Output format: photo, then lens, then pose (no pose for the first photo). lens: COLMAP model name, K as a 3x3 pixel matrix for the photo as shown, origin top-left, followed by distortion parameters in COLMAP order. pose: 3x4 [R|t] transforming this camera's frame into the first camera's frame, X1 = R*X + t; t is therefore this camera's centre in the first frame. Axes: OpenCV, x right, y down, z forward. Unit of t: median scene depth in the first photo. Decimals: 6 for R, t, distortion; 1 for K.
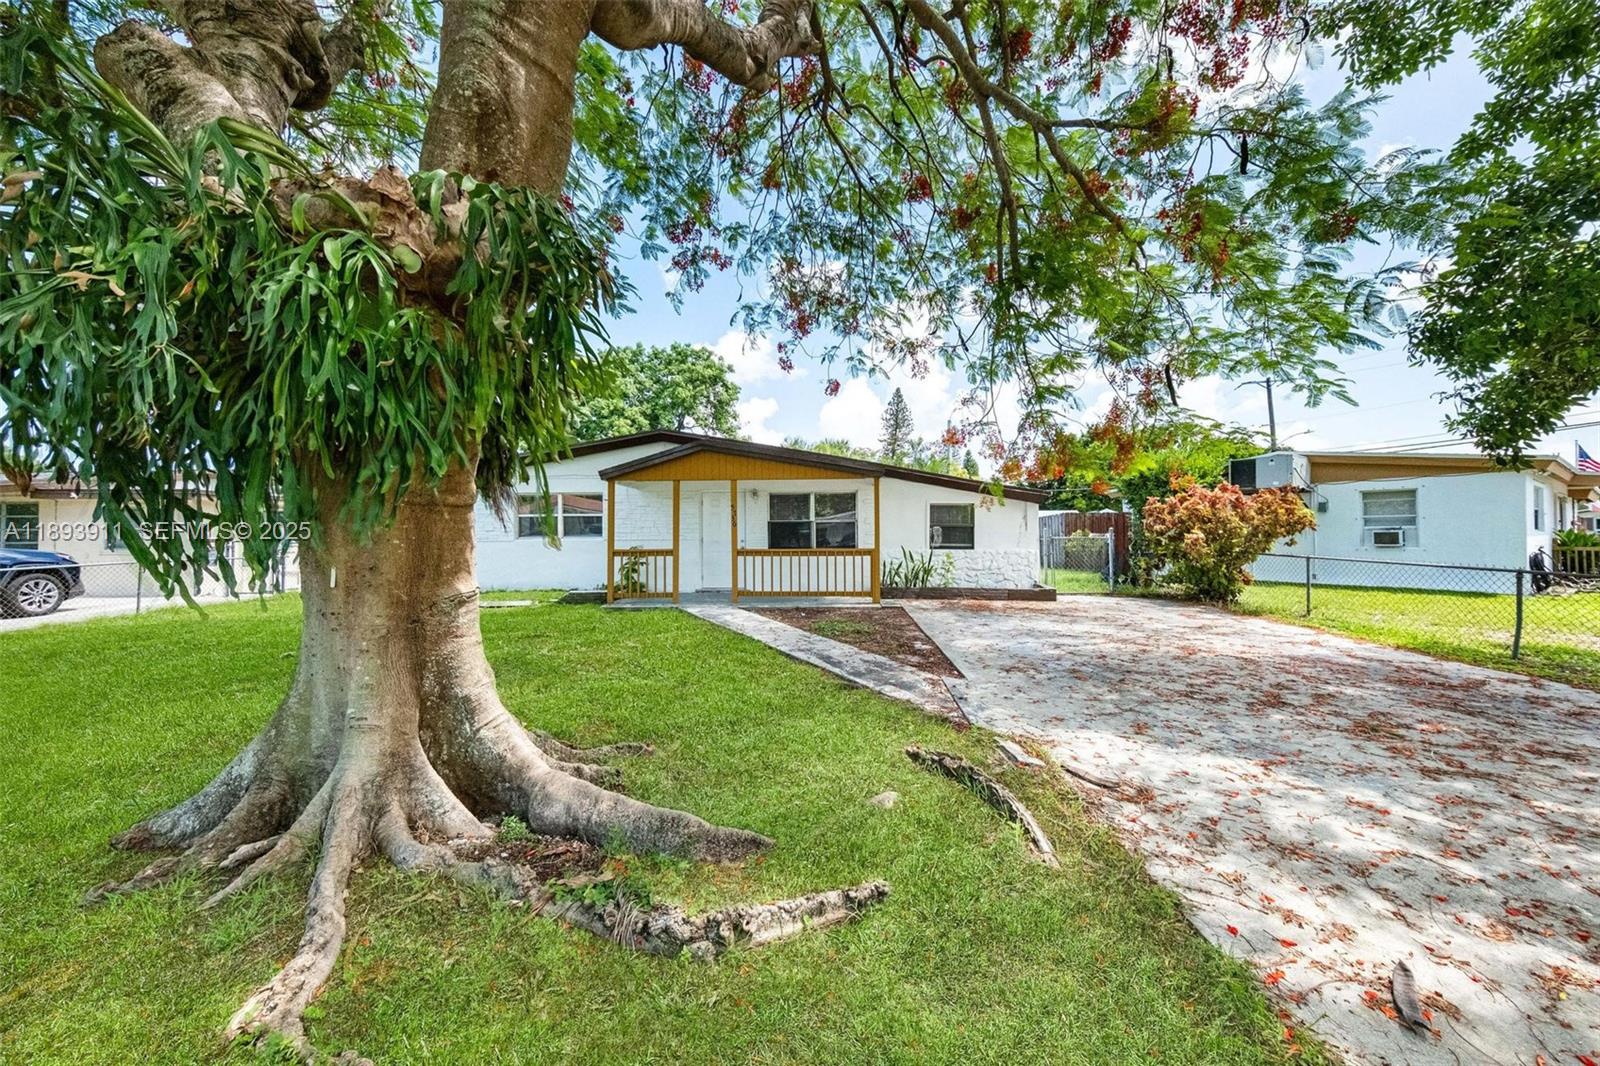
lens RADIAL K [[558.7, 0, 805.1], [0, 558.7, 530.3], [0, 0, 1]] dist [0.008107, -0.001092]
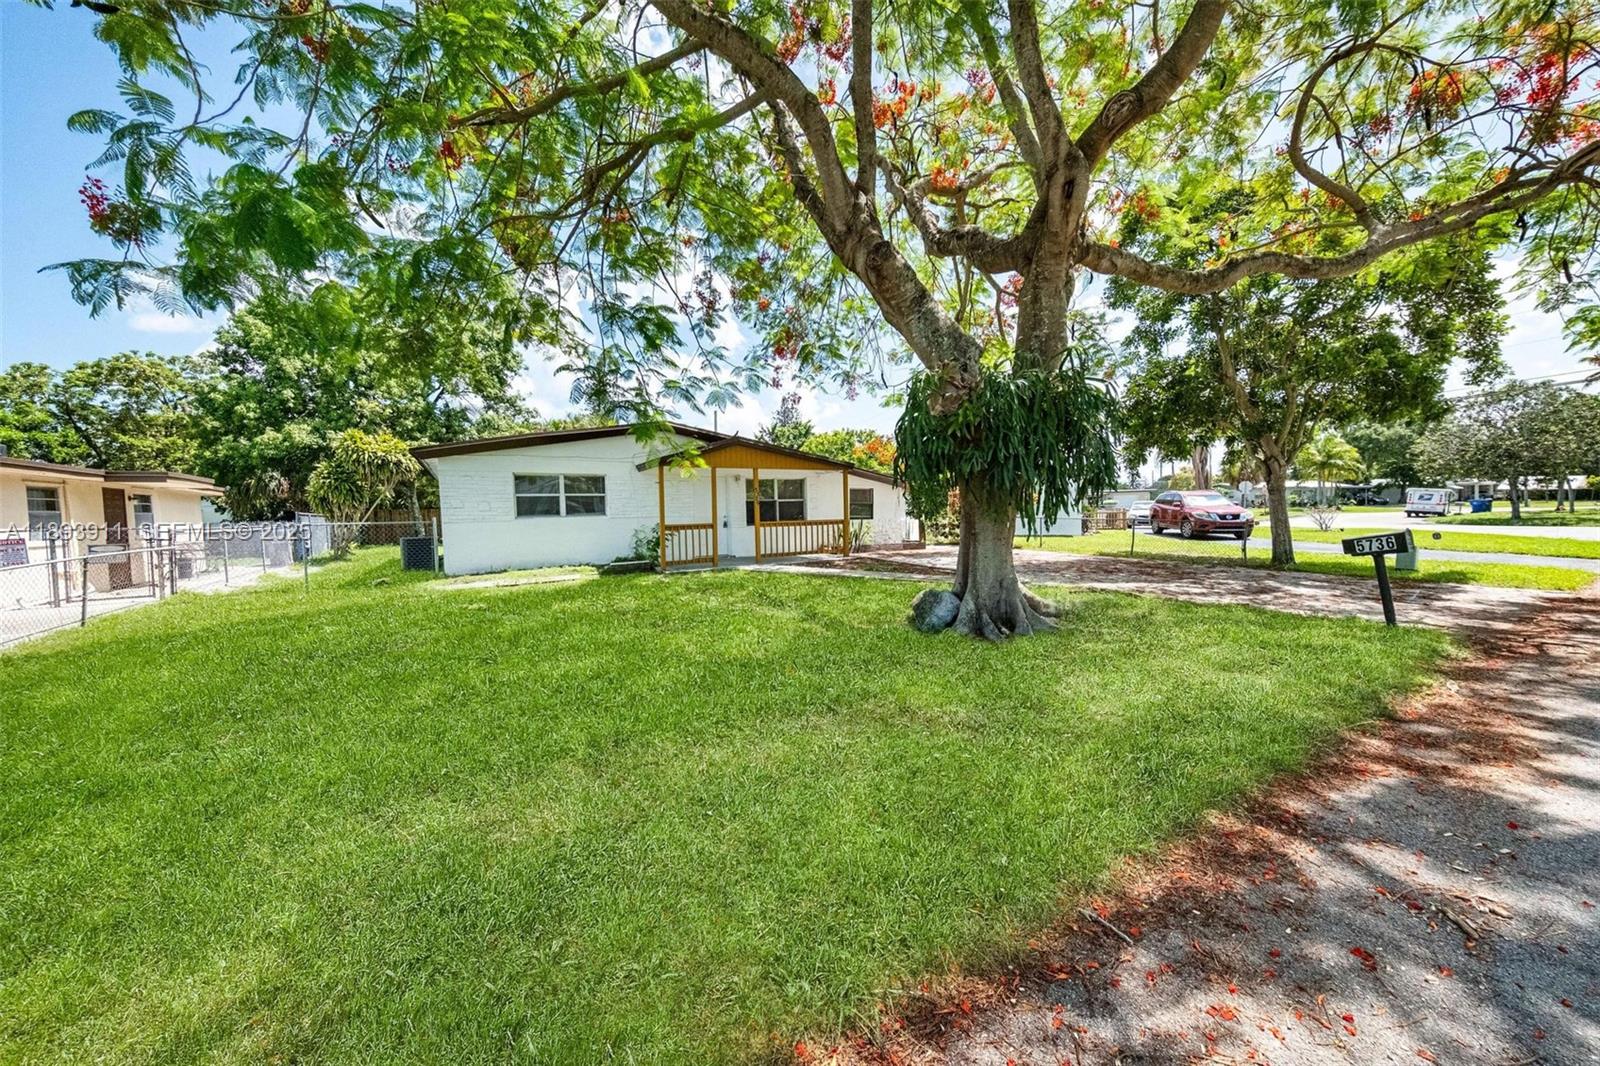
lens RADIAL K [[558.7, 0, 801.2], [0, 558.7, 520.2], [0, 0, 1]] dist [0.008107, -0.001092]
pose [[0.883872, -0.019071, 0.467340, -0.596776], [0.005031, 0.999498, 0.031272, -0.011476], [-0.467702, -0.025289, 0.883525, -0.233321]]
